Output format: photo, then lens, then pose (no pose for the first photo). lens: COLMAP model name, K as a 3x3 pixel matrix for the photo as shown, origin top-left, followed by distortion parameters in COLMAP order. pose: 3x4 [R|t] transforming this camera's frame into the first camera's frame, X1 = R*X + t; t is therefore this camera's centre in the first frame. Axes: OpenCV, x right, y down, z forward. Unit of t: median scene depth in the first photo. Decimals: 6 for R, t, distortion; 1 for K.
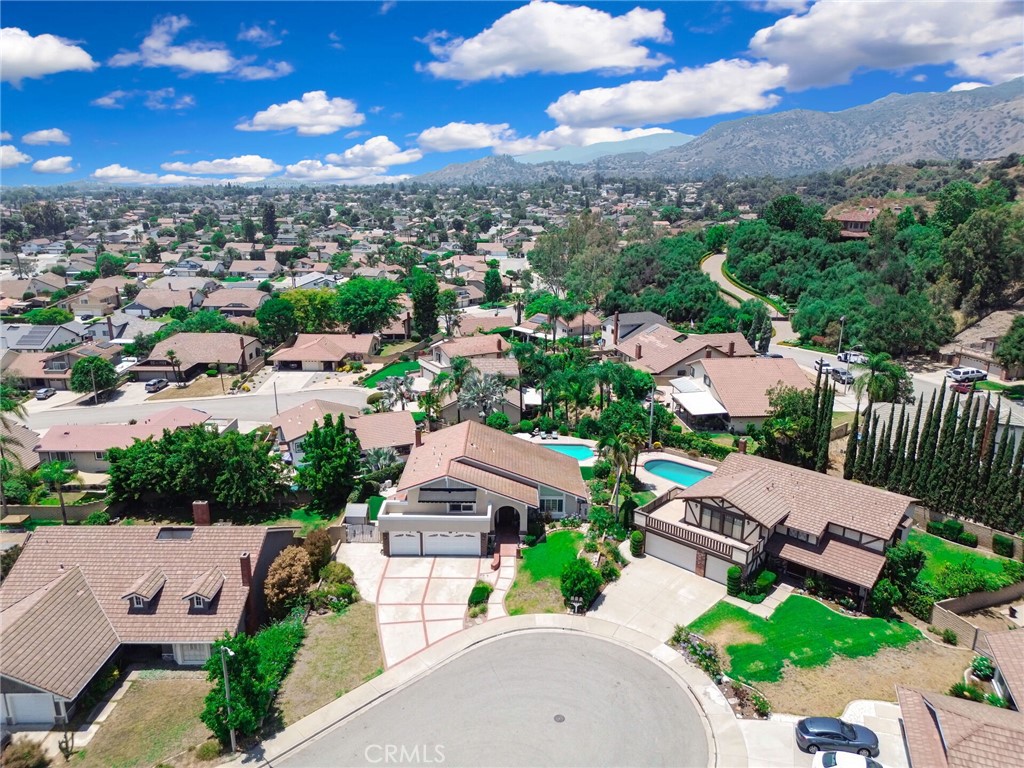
lens RADIAL K [[717.1, 0, 512.3], [0, 717.1, 390.1], [0, 0, 1]] dist [0.068306, -0.067803]
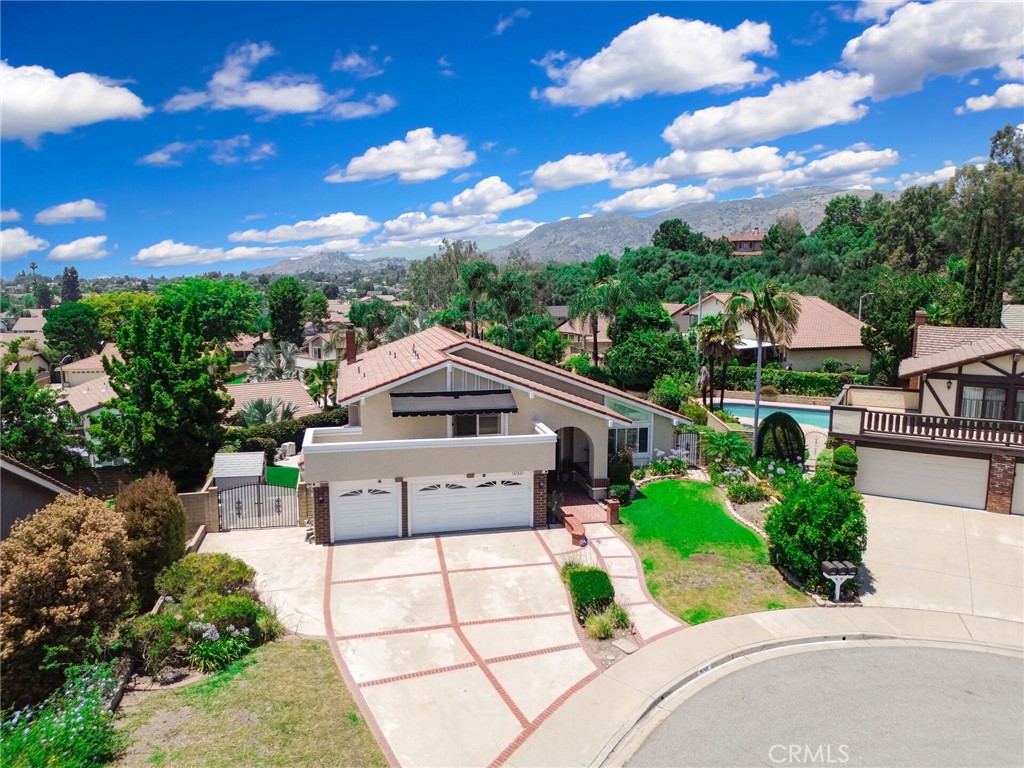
lens RADIAL K [[717.1, 0, 512.3], [0, 717.1, 390.1], [0, 0, 1]] dist [0.068306, -0.067803]
pose [[0.974792, -0.040421, 0.219424, -0.156431], [0.068596, 0.990114, -0.122344, 0.200819], [-0.212310, 0.134312, 0.967928, 0.550252]]
